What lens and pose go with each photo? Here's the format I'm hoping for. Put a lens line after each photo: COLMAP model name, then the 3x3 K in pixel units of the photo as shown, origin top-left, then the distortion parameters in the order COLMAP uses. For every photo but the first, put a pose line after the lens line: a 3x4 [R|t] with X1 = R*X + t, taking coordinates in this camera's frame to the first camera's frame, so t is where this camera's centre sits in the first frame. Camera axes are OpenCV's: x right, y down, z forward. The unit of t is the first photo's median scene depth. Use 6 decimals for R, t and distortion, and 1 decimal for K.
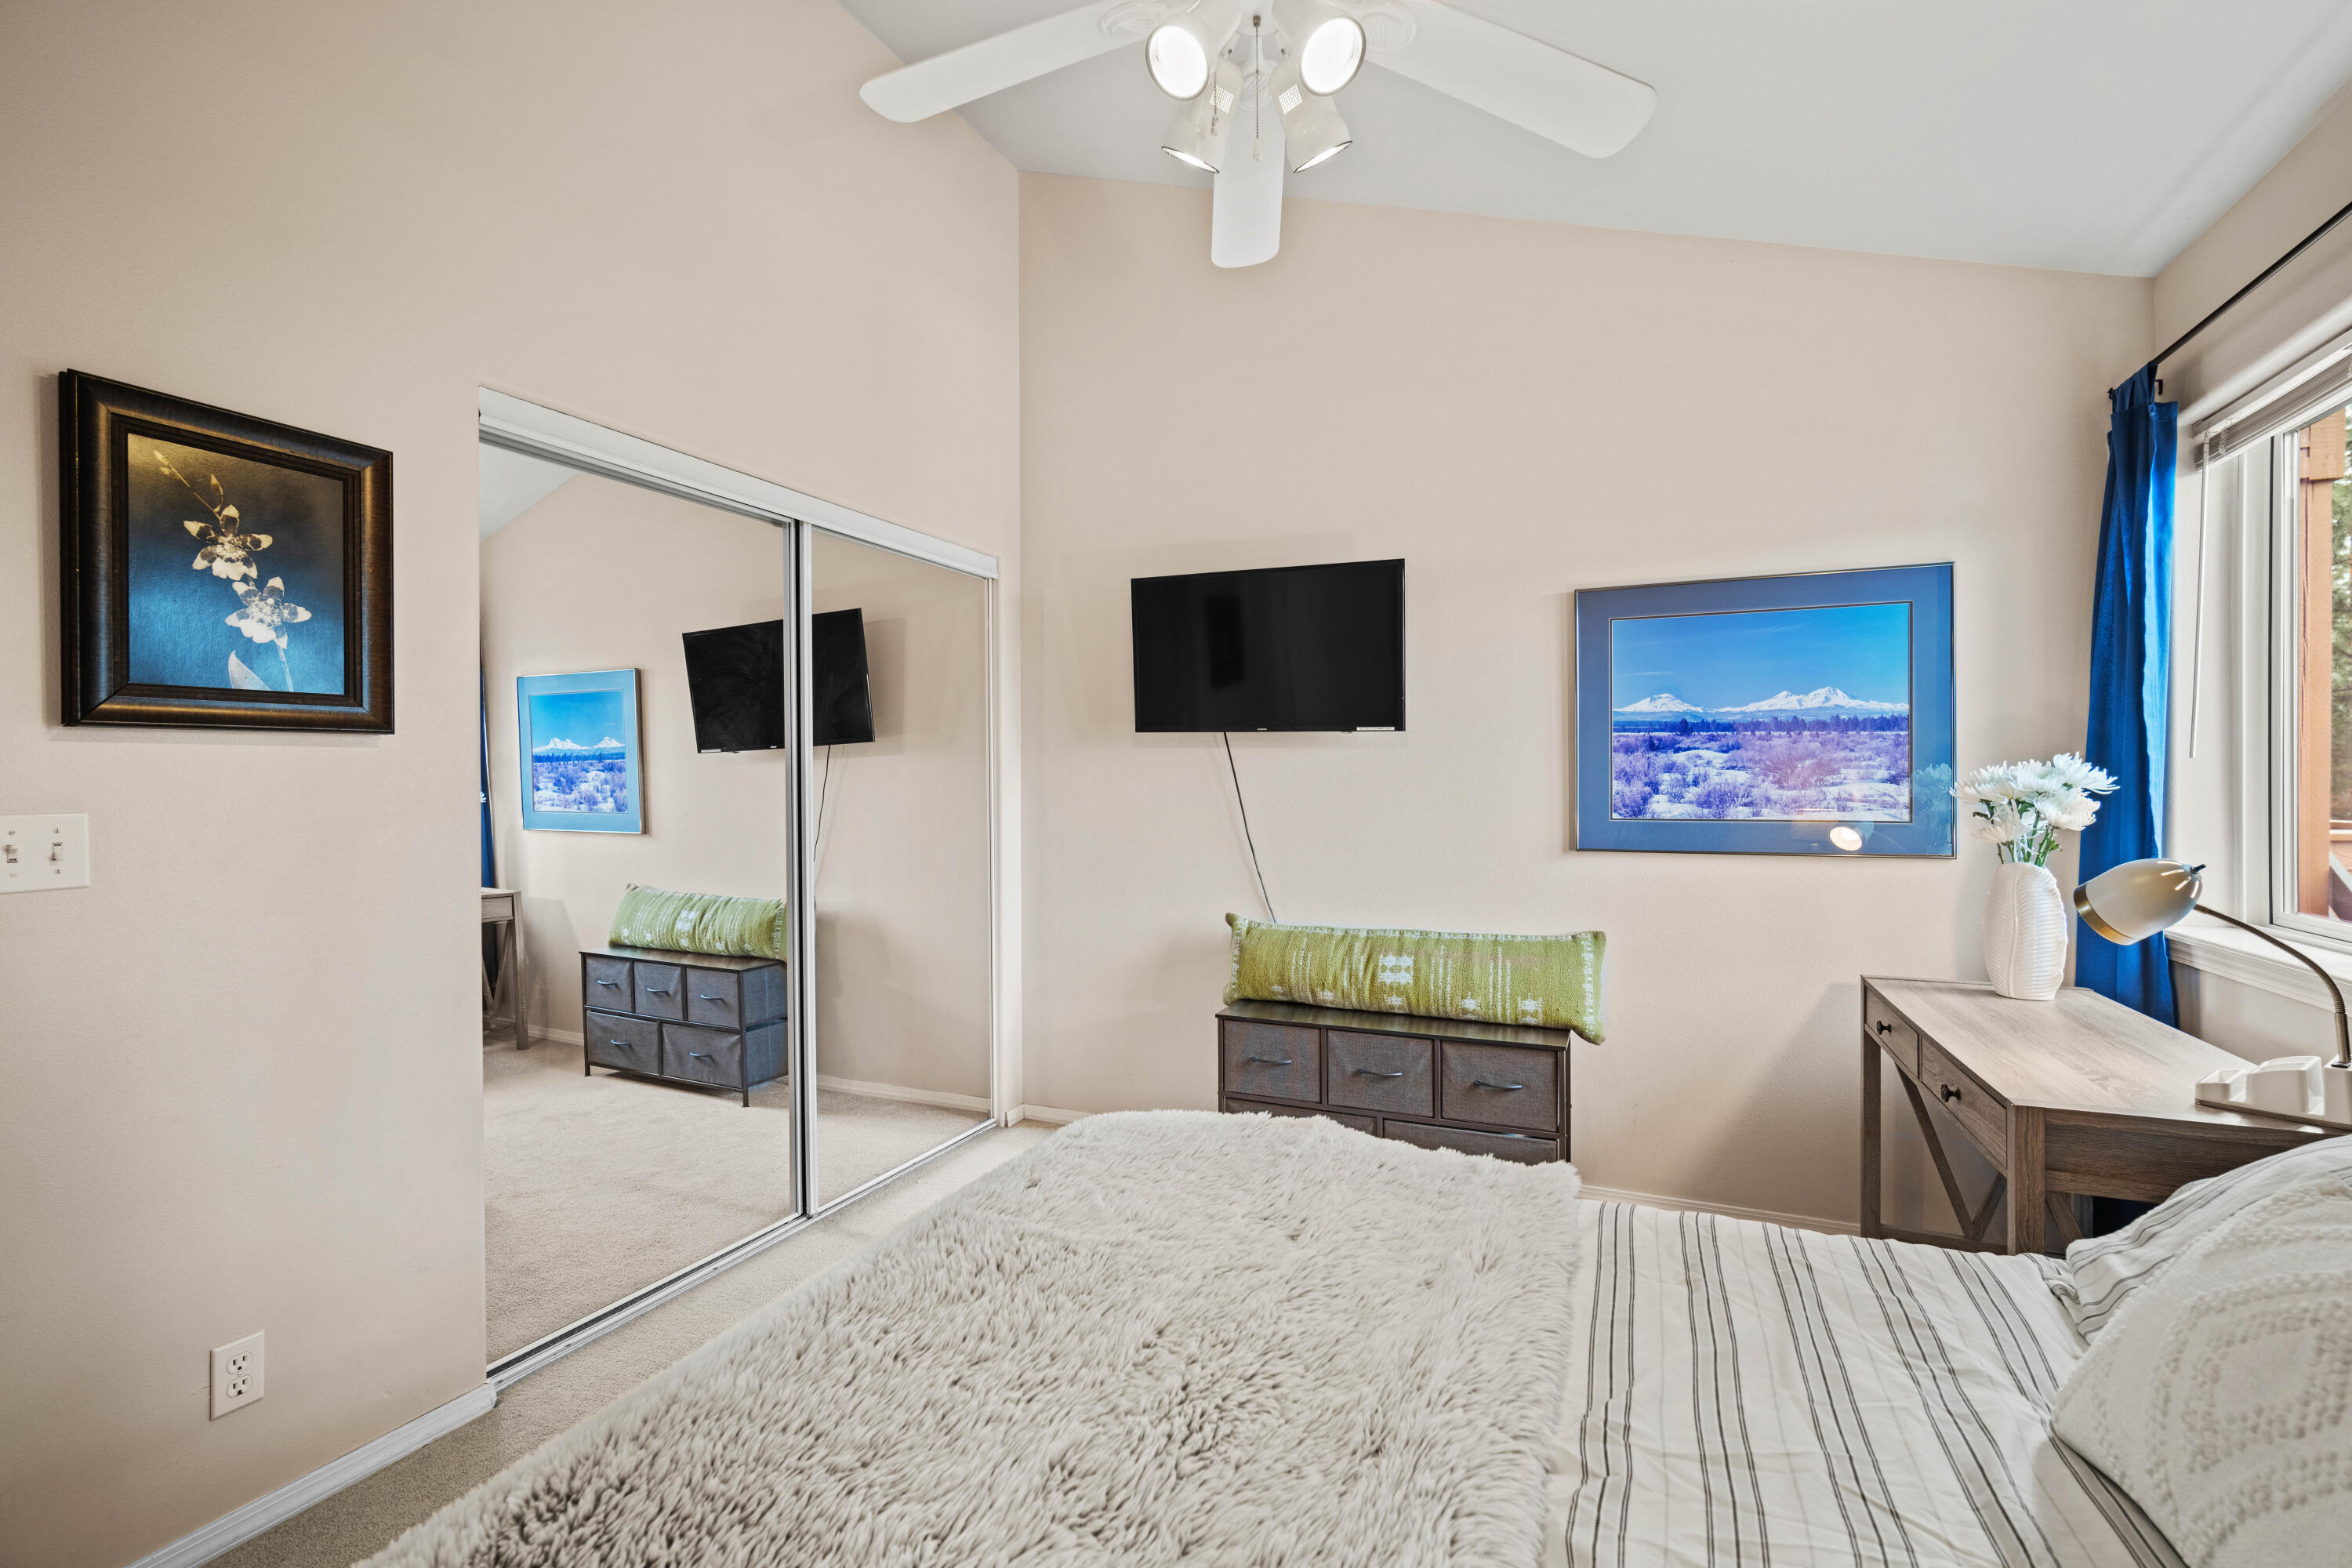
lens RADIAL K [[979.8, 0, 1186.0], [0, 979.8, 799.2], [0, 0, 1]] dist [-0.001868, -0.000075]
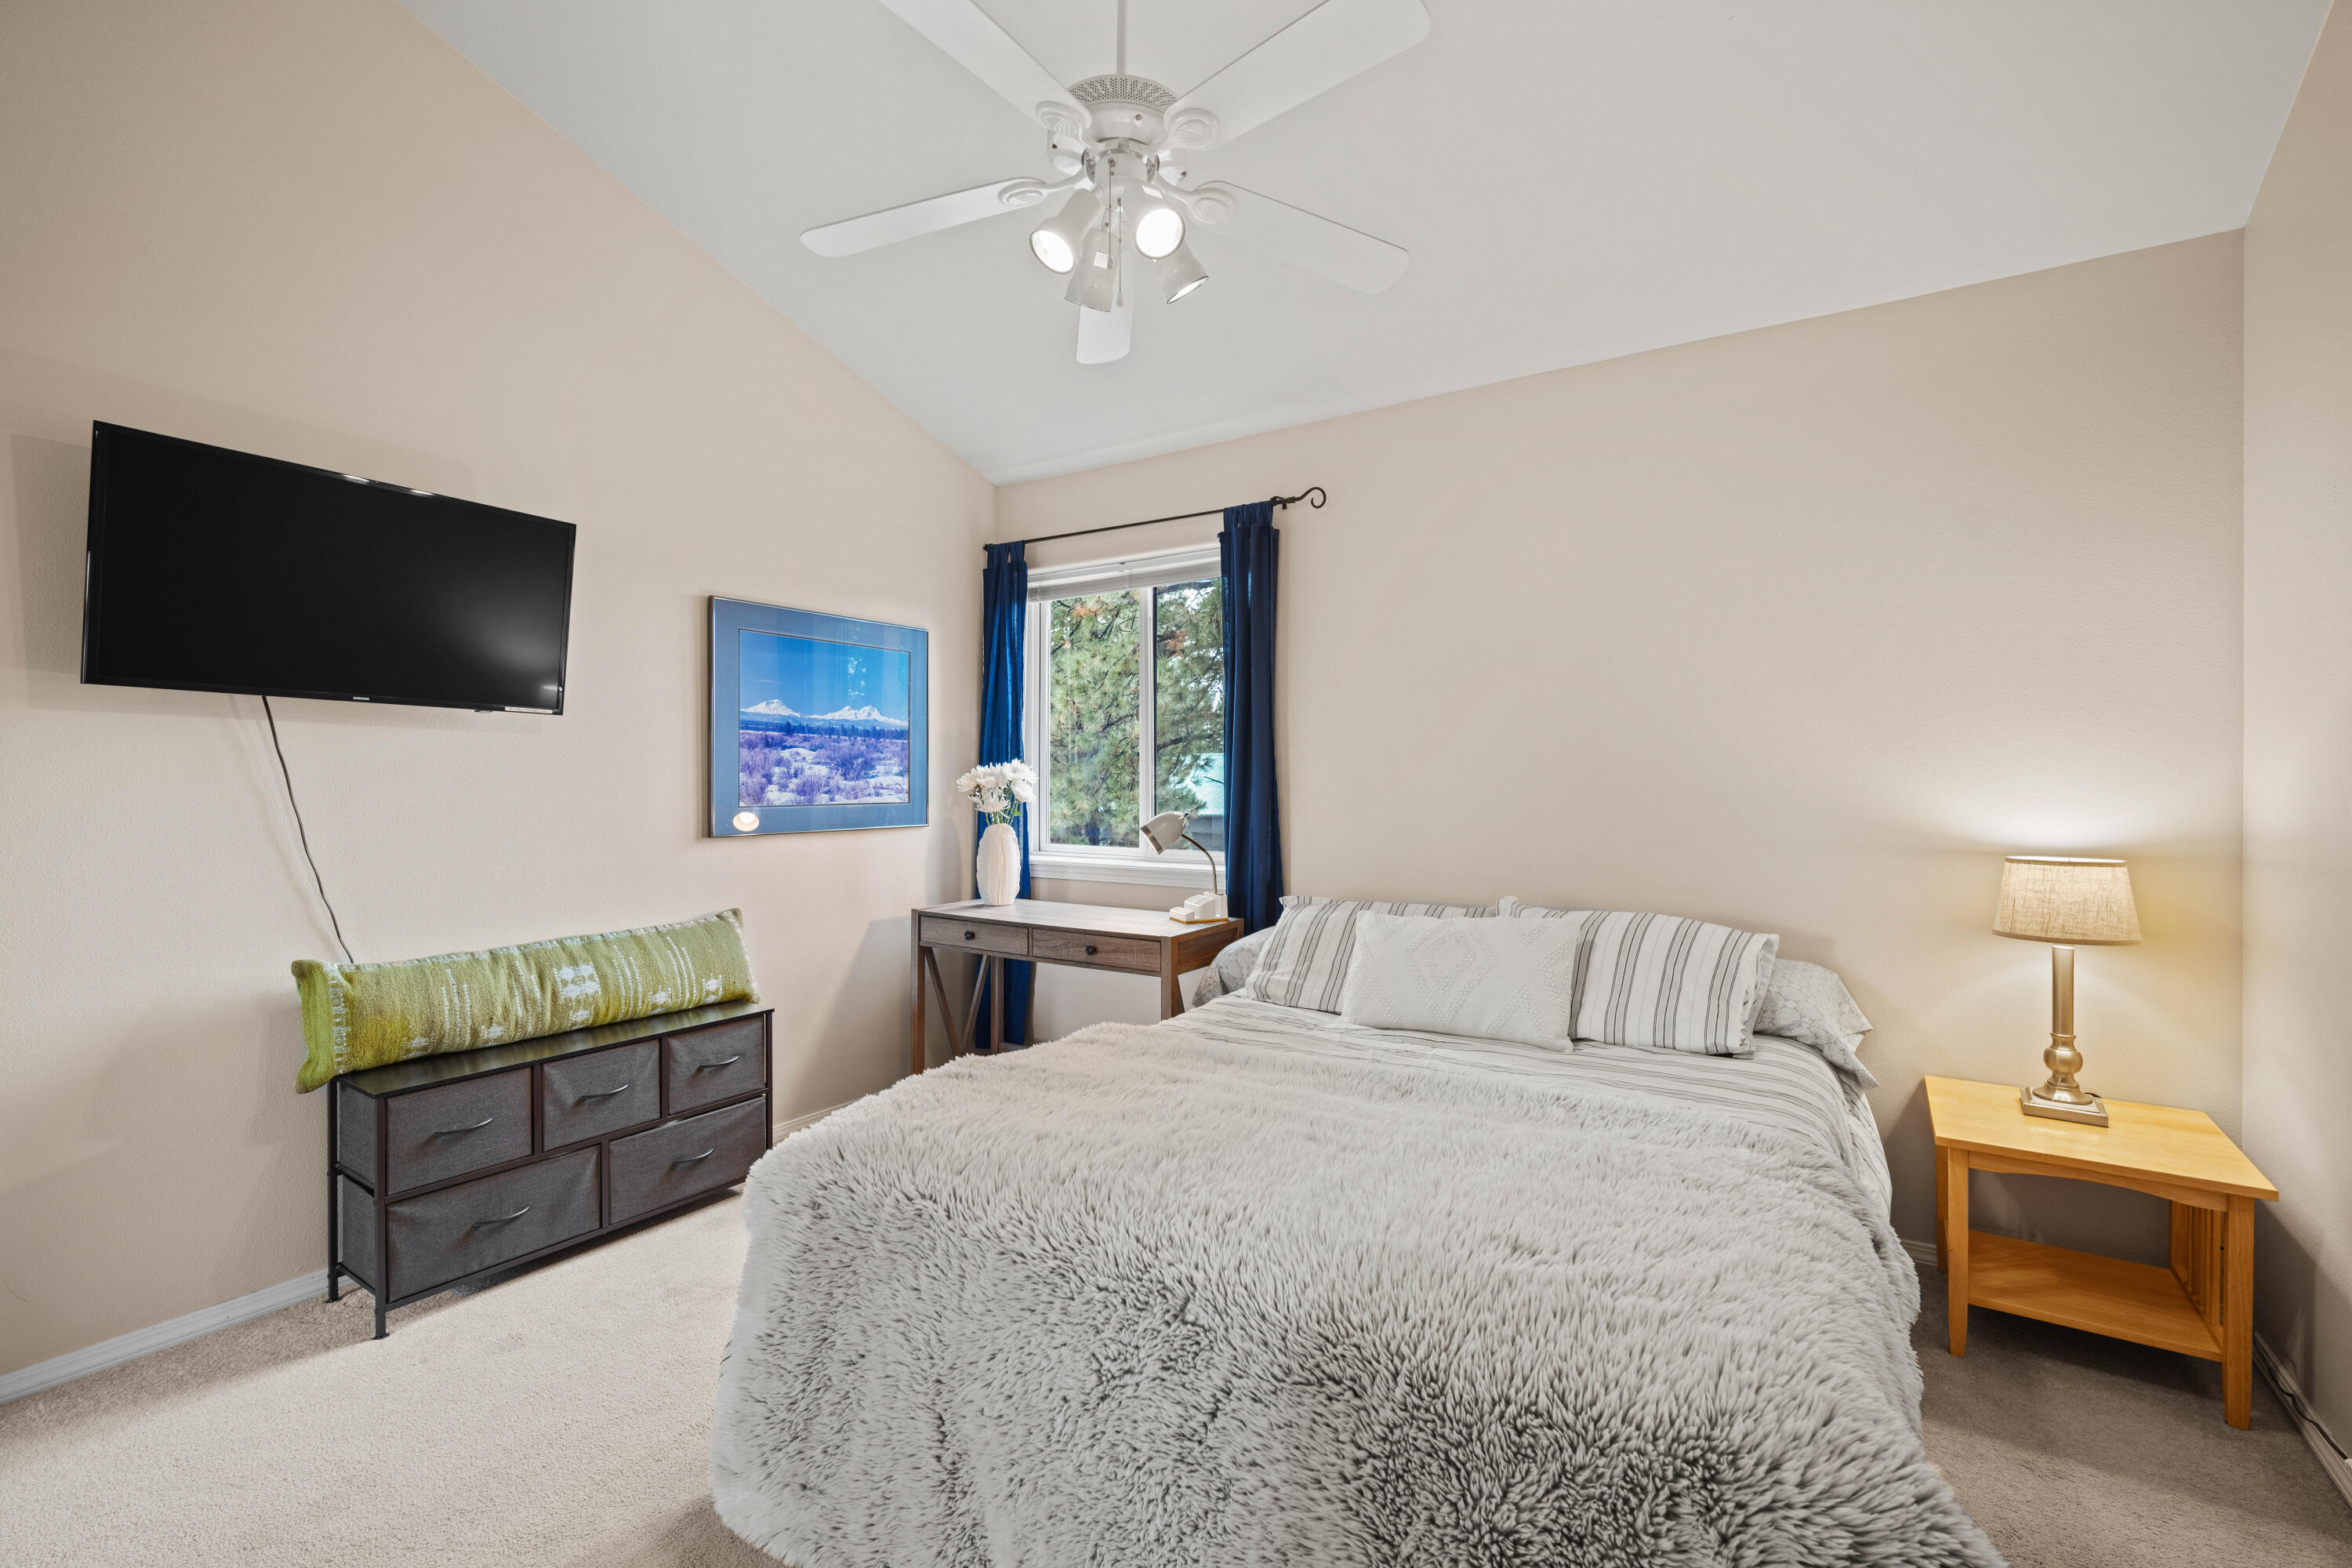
lens RADIAL K [[1072.2, 0, 1178.6], [0, 1072.2, 774.7], [0, 0, 1]] dist [0.002530, 0.000101]
pose [[0.161495, 0.006736, 0.986851, -0.705568], [0.012237, 0.999886, -0.008827, 0.000464], [-0.986798, 0.013502, 0.161394, 0.312989]]
